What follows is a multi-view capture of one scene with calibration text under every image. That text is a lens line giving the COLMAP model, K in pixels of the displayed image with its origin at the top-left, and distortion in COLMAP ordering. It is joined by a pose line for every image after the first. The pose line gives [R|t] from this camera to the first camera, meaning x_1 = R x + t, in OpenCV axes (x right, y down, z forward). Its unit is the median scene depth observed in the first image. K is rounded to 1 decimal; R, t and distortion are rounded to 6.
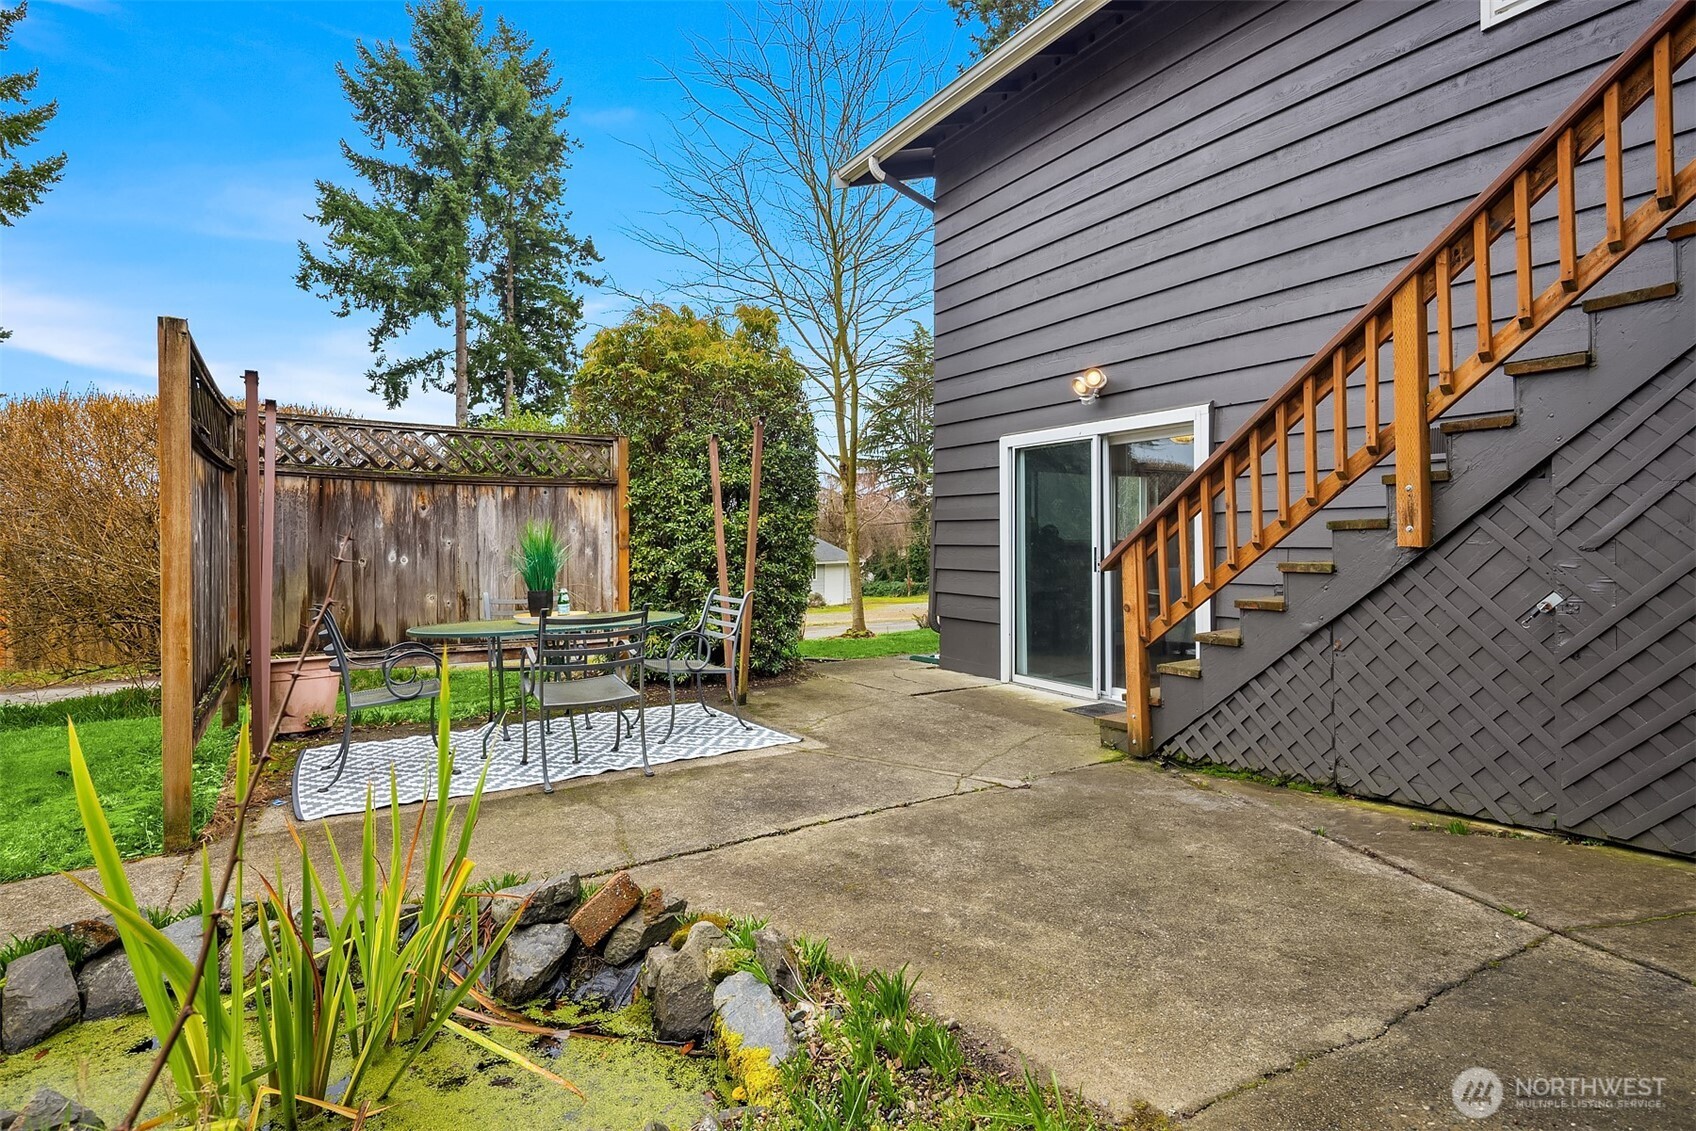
lens RADIAL K [[816.6, 0, 850.5], [0, 816.6, 552.5], [0, 0, 1]] dist [0.000731, -0.000341]
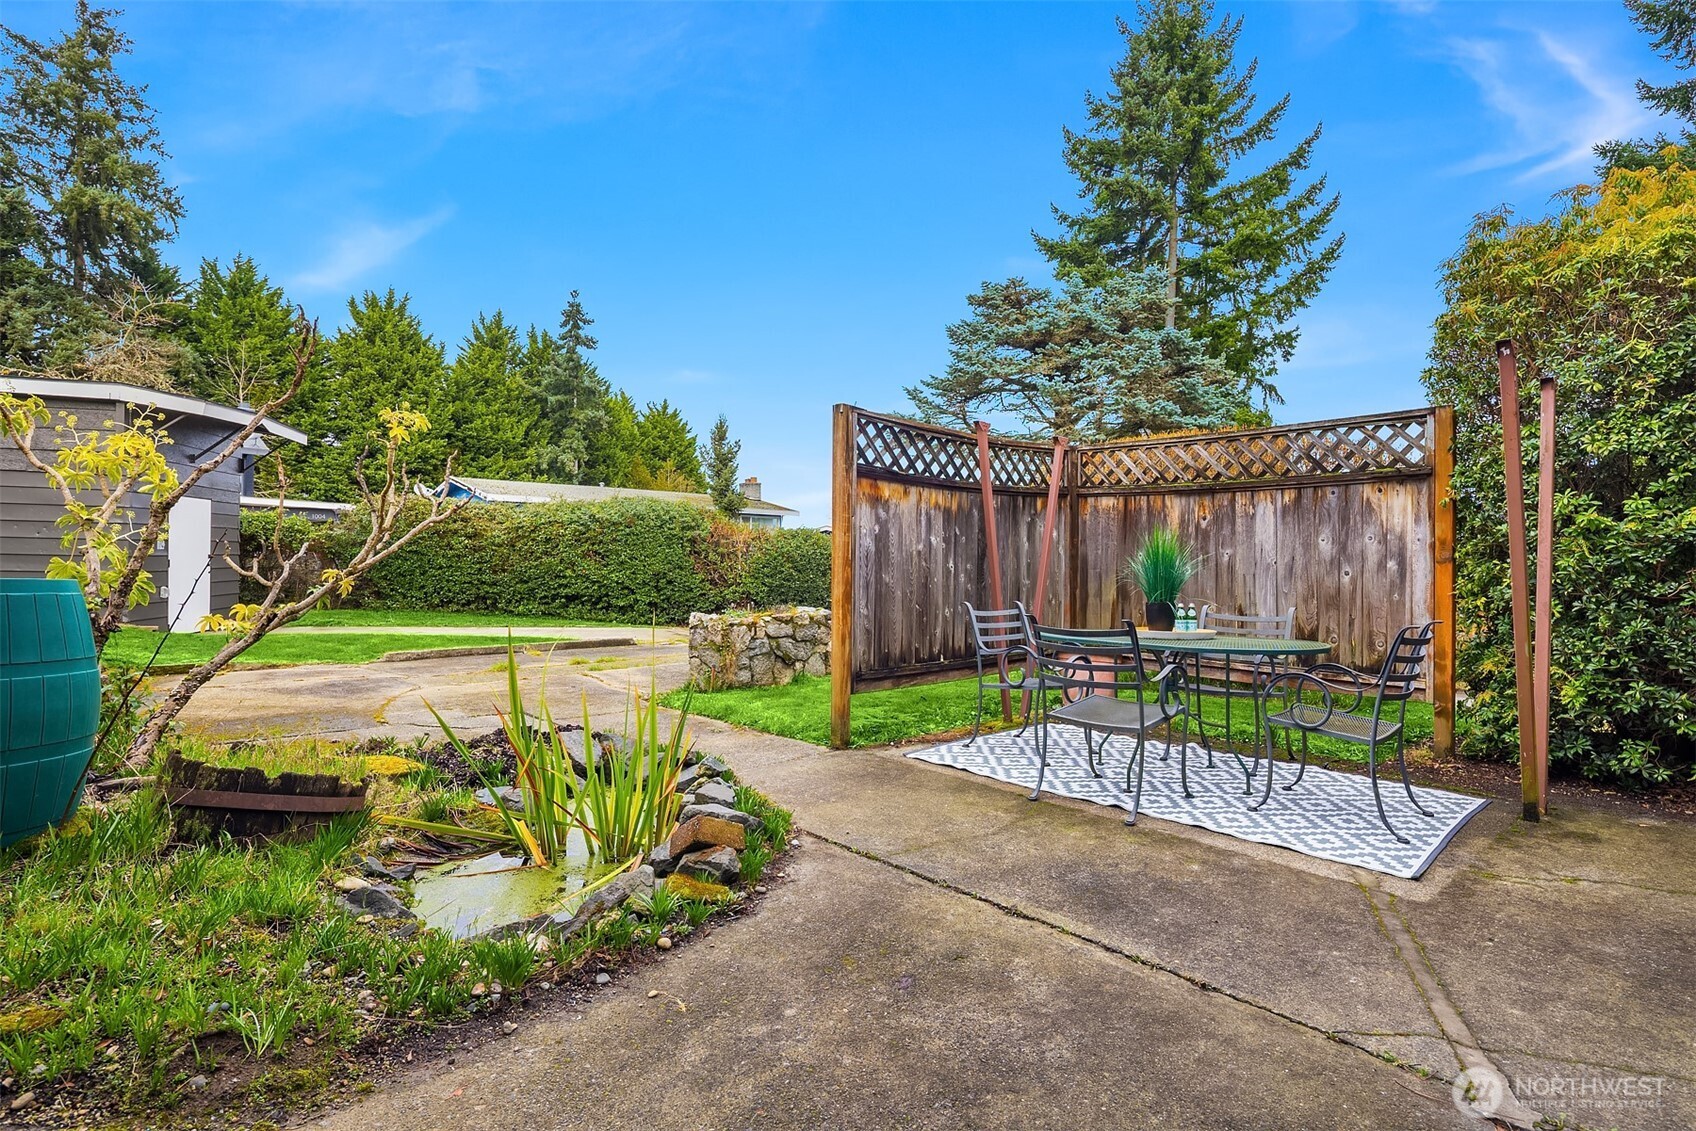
lens RADIAL K [[816.6, 0, 852.1], [0, 816.6, 561.3], [0, 0, 1]] dist [0.000731, -0.000341]
pose [[0.177220, 0.007964, -0.984139, 0.379722], [-0.021400, 0.999762, 0.004237, 0.002709], [0.983939, 0.020310, 0.177348, 0.402453]]
